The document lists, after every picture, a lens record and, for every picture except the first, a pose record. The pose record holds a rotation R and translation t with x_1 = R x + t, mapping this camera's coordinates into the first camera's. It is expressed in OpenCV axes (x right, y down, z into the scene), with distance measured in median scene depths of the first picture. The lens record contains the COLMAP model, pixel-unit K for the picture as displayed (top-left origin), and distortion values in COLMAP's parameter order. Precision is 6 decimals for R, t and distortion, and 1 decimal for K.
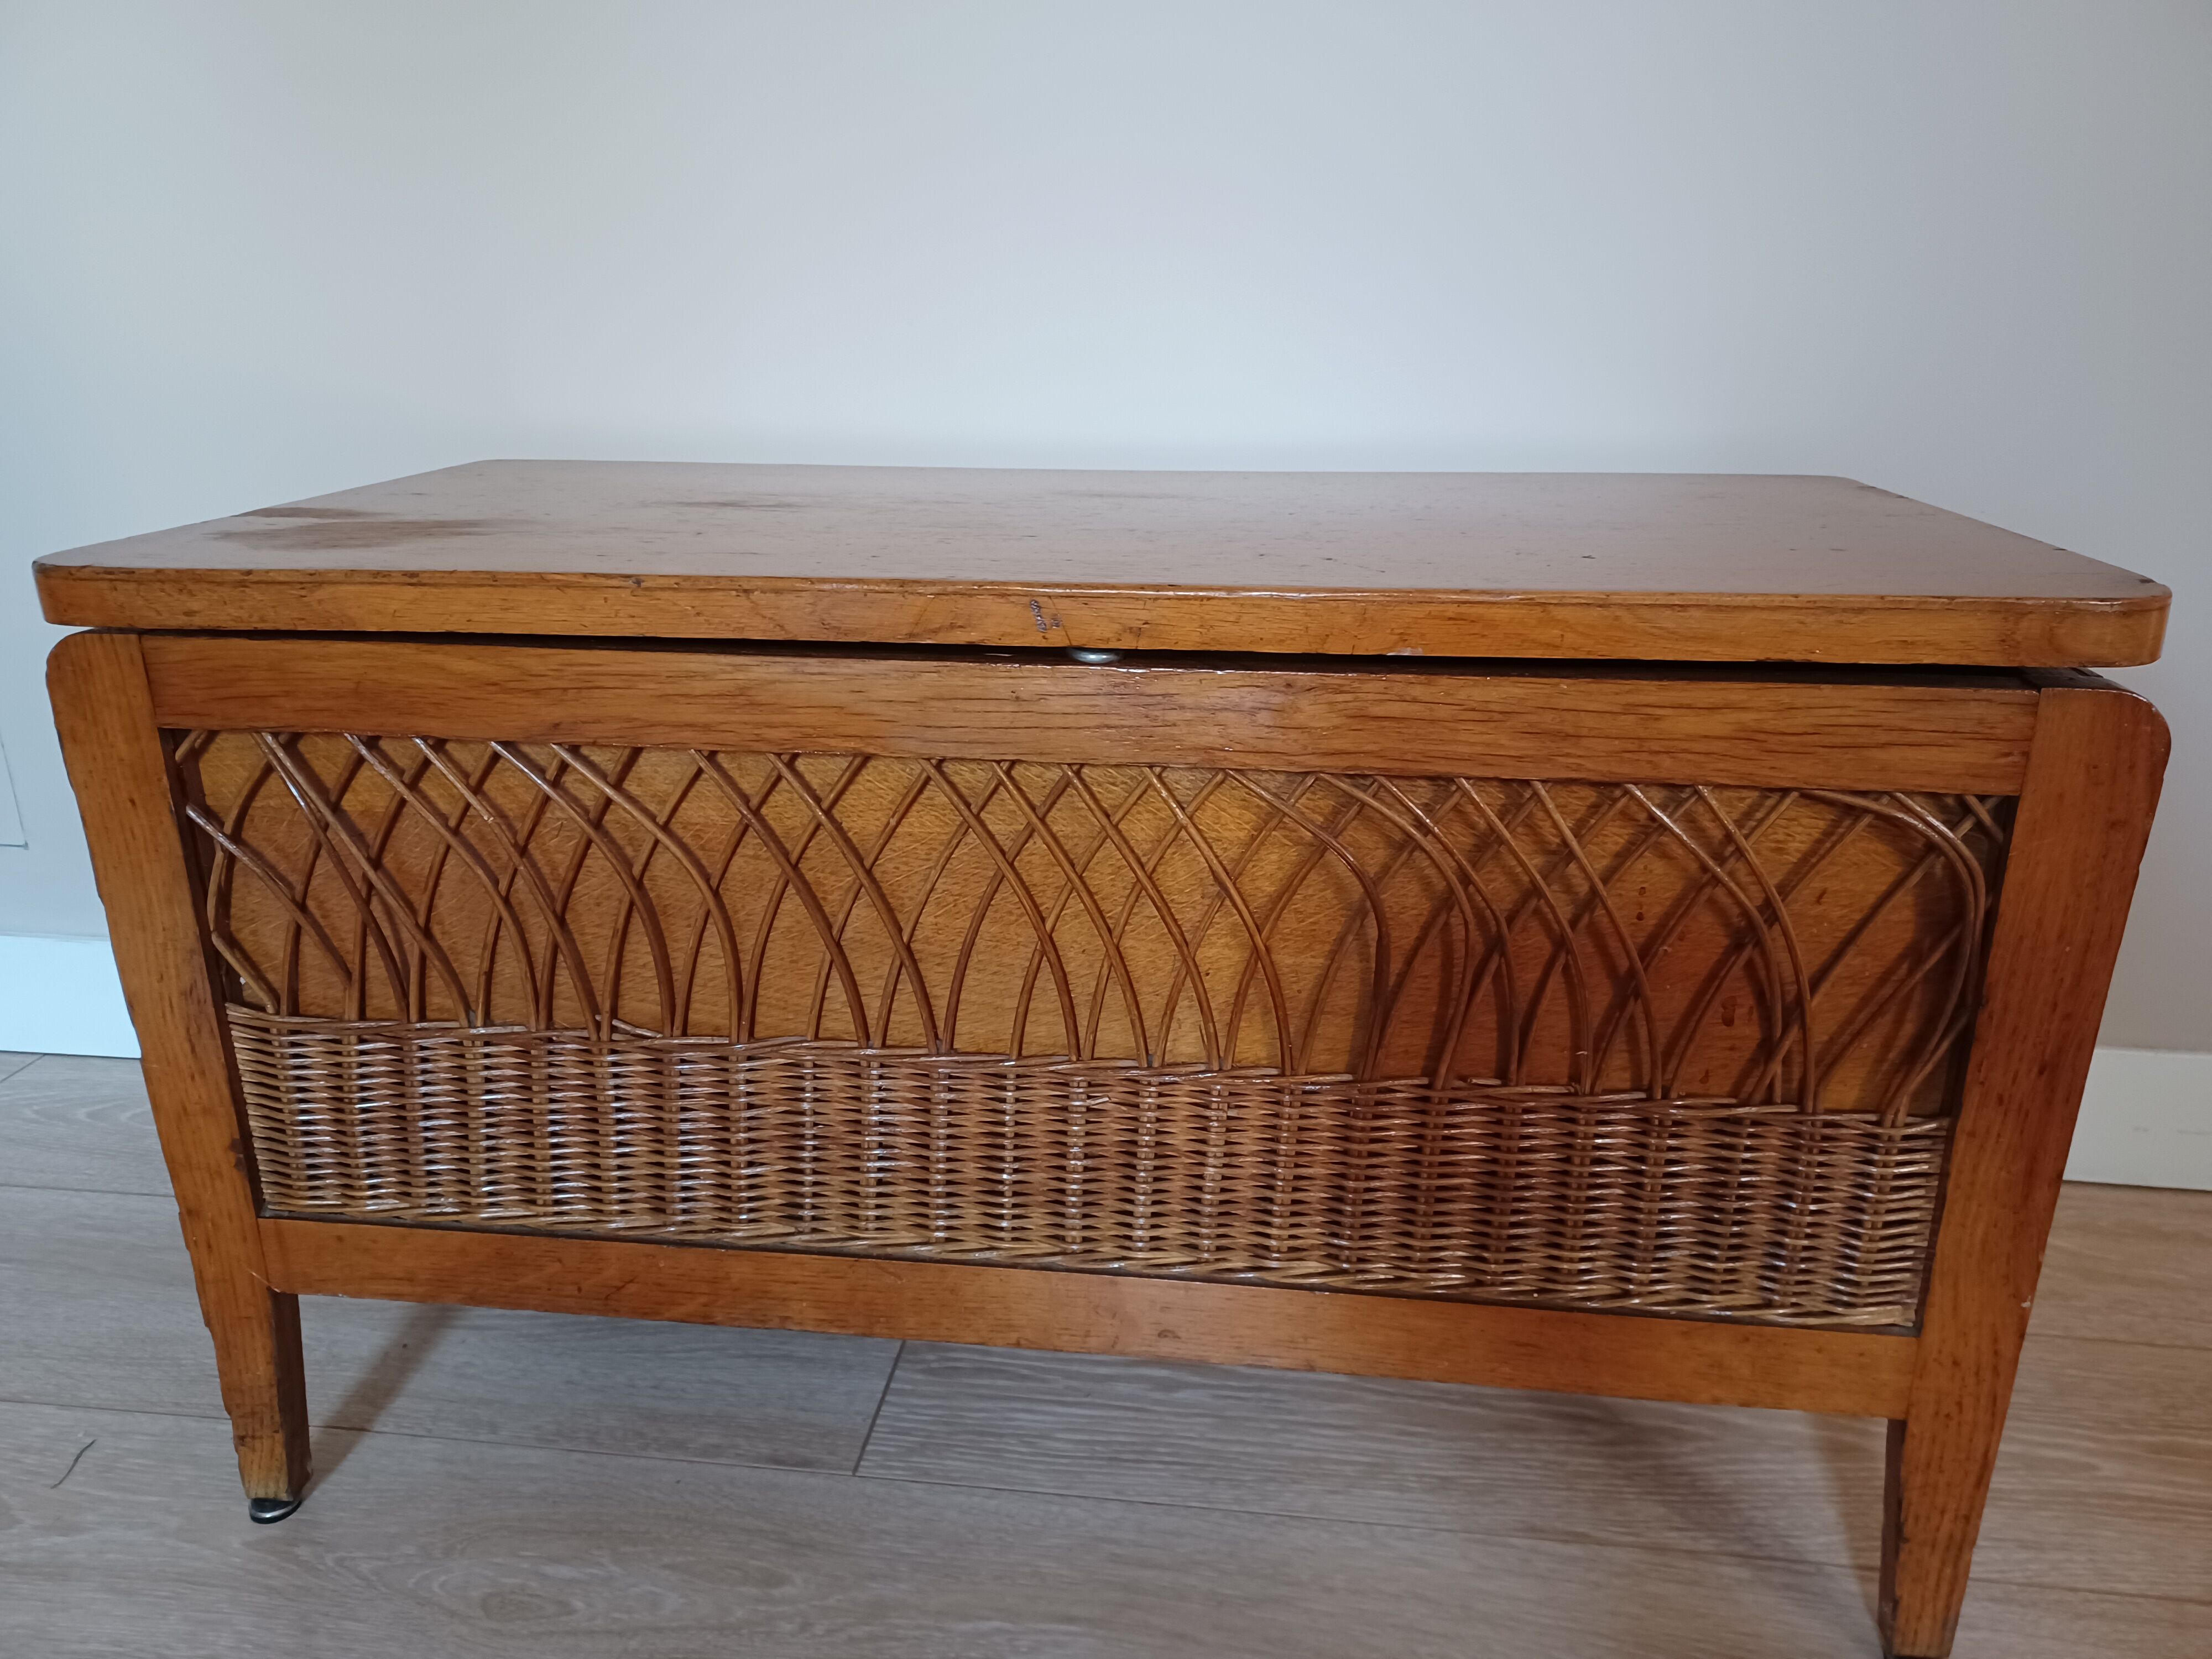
lens RADIAL K [[1629.7, 0, 1094.7], [0, 1629.7, 797.1], [0, 0, 1]] dist [0.001594, 0.019846]
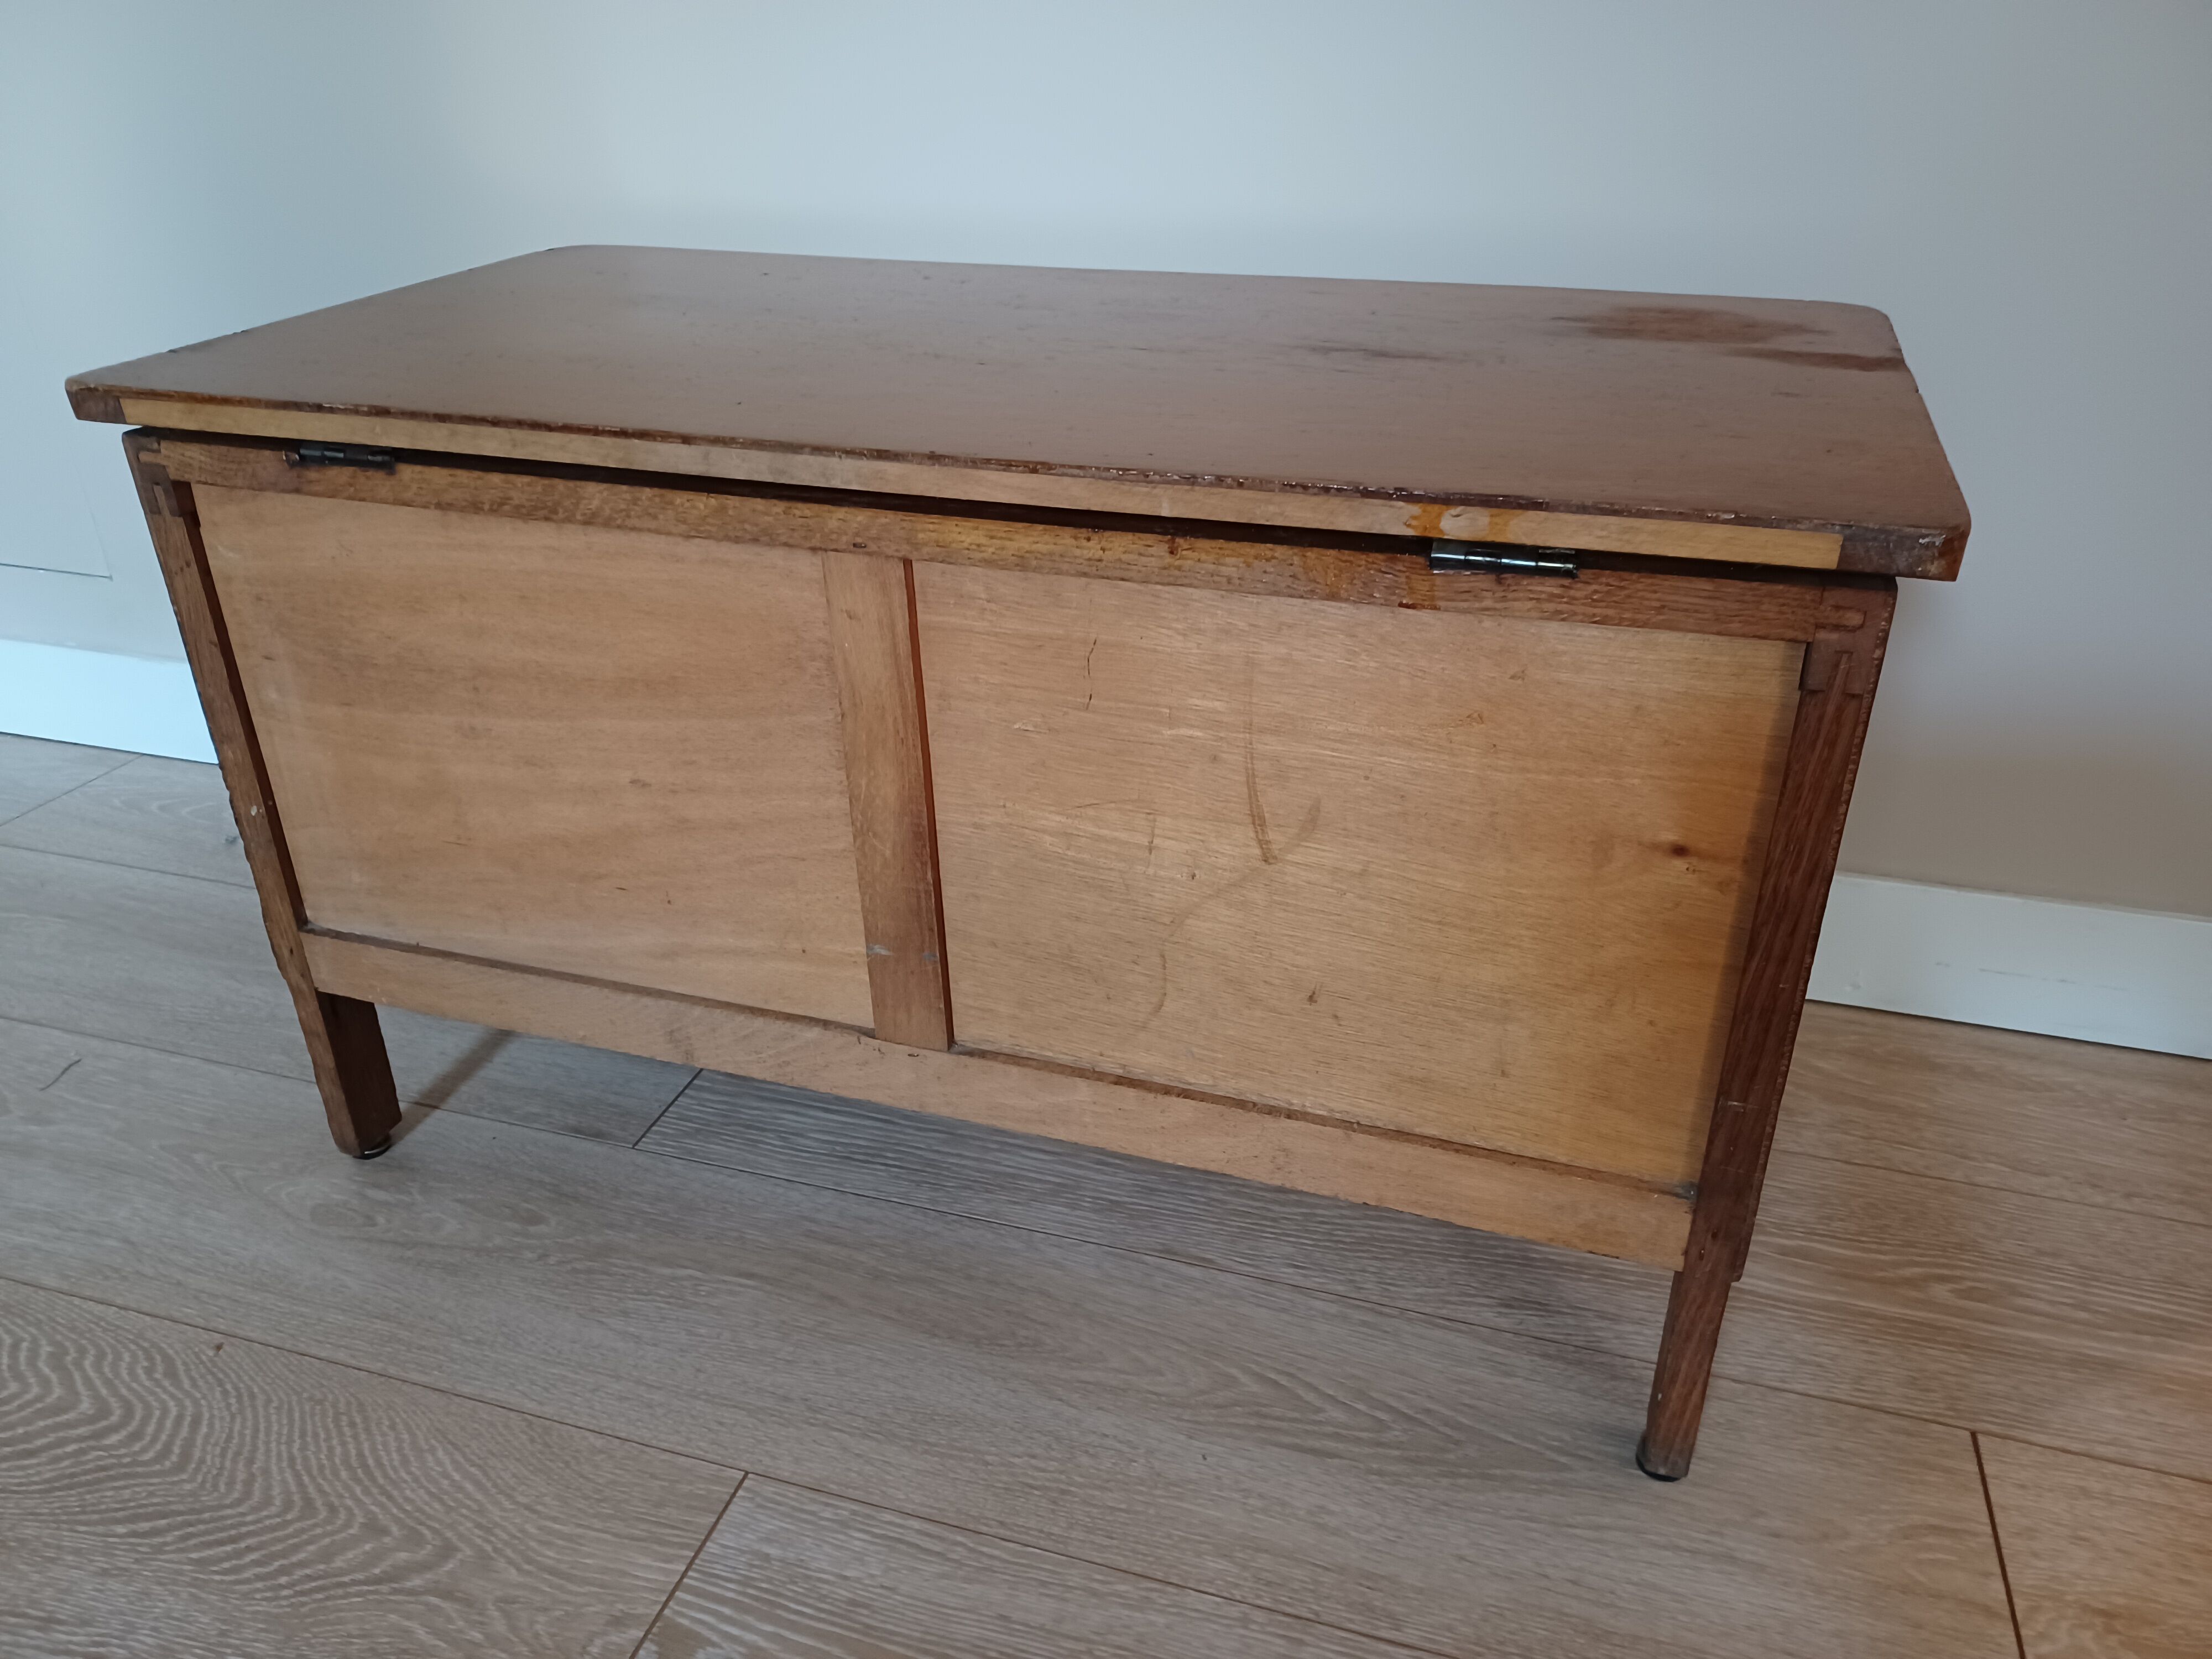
lens RADIAL K [[1629.7, 0, 1095.8], [0, 1629.7, 774.0], [0, 0, 1]] dist [0.001594, 0.019846]
pose [[0.984368, 0.065422, -0.163525, 0.392809], [-0.042787, 0.989467, 0.138291, -0.038434], [0.170850, -0.129132, 0.976798, -0.080807]]
